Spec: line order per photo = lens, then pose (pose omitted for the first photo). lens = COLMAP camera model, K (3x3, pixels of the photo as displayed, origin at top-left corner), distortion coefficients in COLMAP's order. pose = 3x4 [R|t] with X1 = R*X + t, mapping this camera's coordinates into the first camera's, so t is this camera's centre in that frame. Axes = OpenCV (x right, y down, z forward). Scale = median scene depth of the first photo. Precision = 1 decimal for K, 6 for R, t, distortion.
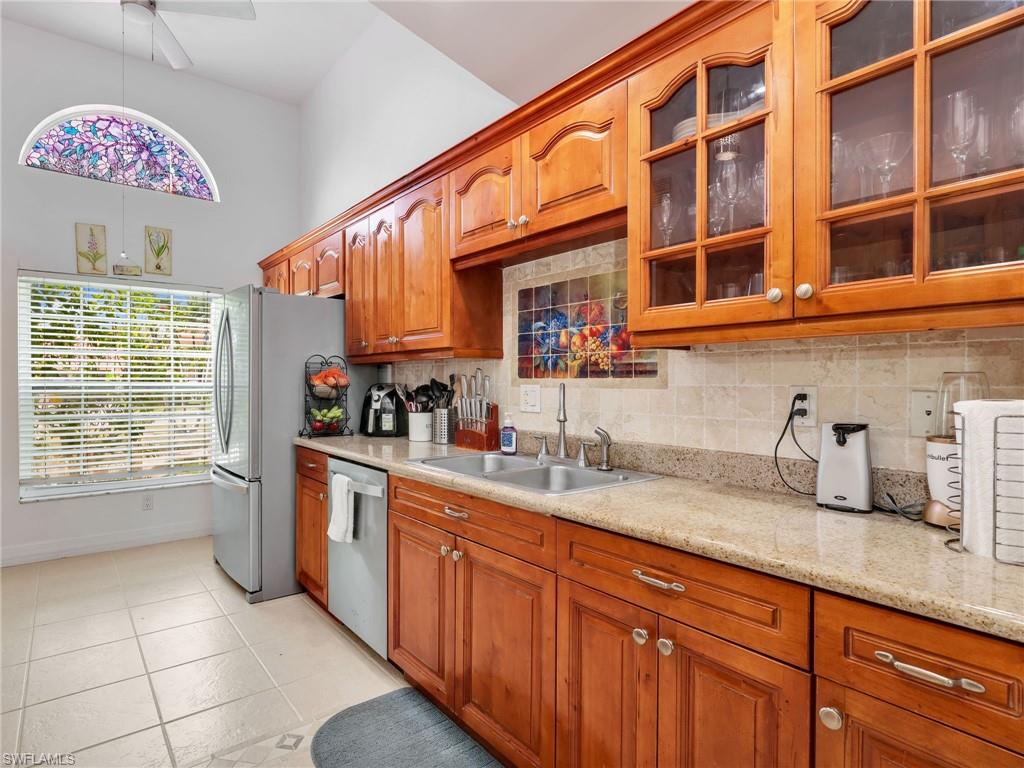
lens RADIAL K [[564.8, 0, 464.2], [0, 564.8, 383.1], [0, 0, 1]] dist [0.002369, -0.000213]
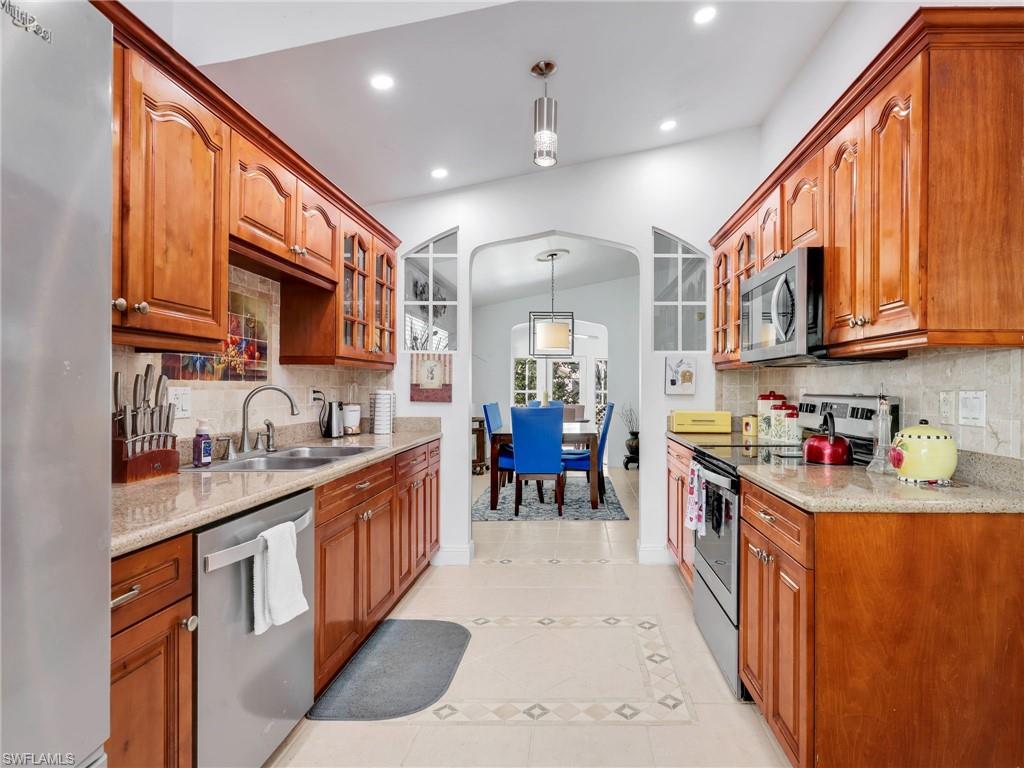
lens RADIAL K [[549.7, 0, 572.8], [0, 549.7, 388.1], [0, 0, 1]] dist [0.000523, 0.000203]
pose [[-0.810580, -0.003290, 0.585618, -0.821410], [-0.000173, 0.999986, 0.005379, -0.000263], [-0.585627, 0.004259, -0.810569, 1.247239]]
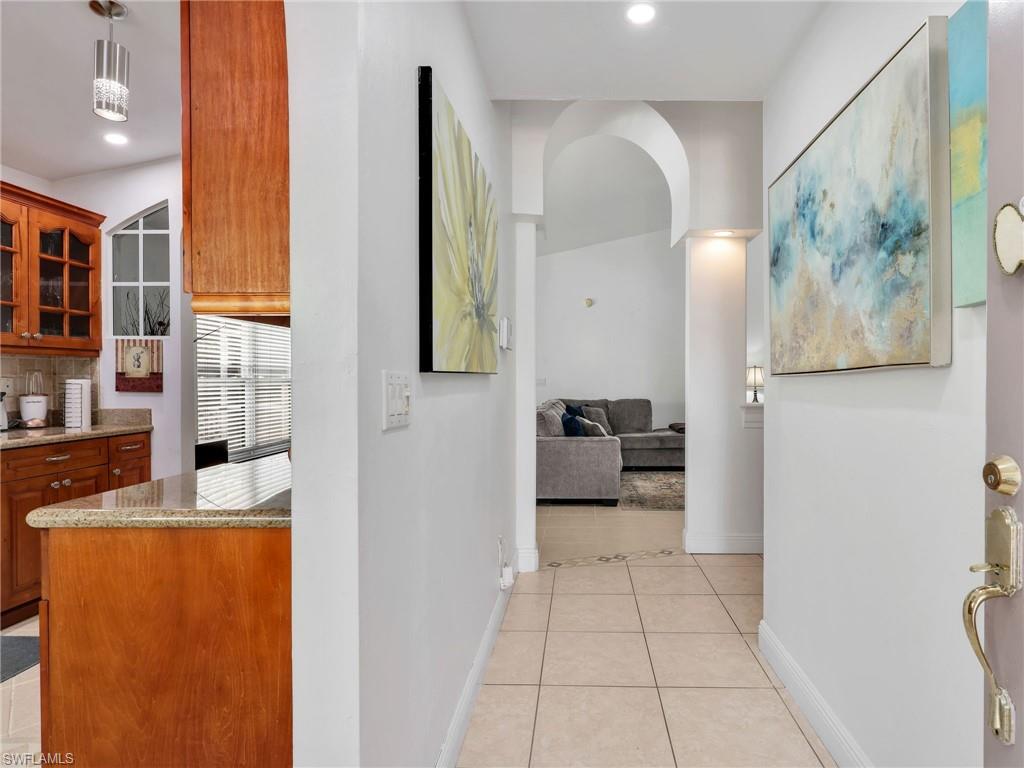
lens RADIAL K [[549.2, 0, 573.6], [0, 549.2, 383.0], [0, 0, 1]] dist [0.001318, 0.000470]
pose [[-0.805659, -0.003399, 0.592369, -1.300437], [0.004816, 0.999913, 0.012288, 0.010937], [-0.592359, 0.012752, -0.805573, 0.743166]]
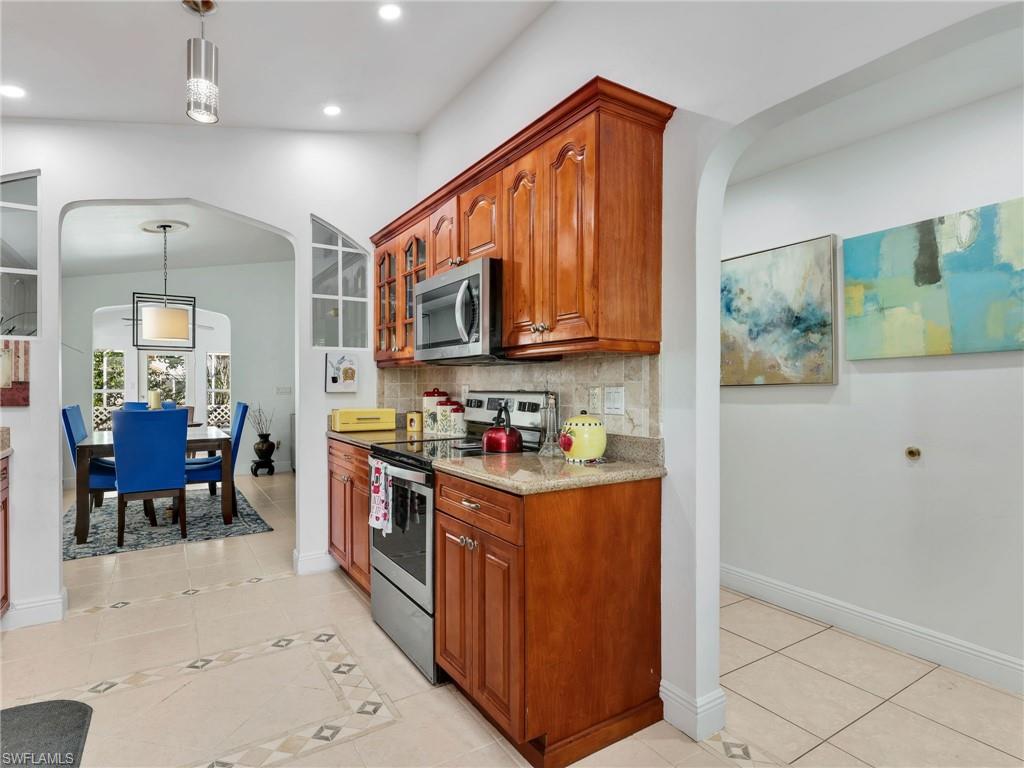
lens RADIAL K [[548.3, 0, 513.2], [0, 548.3, 387.4], [0, 0, 1]] dist [0.000714, -0.000132]
pose [[-0.998757, 0.000272, 0.049847, -0.709946], [0.000710, 0.999961, 0.008784, -0.000194], [-0.049843, 0.008808, -0.998718, 1.279825]]
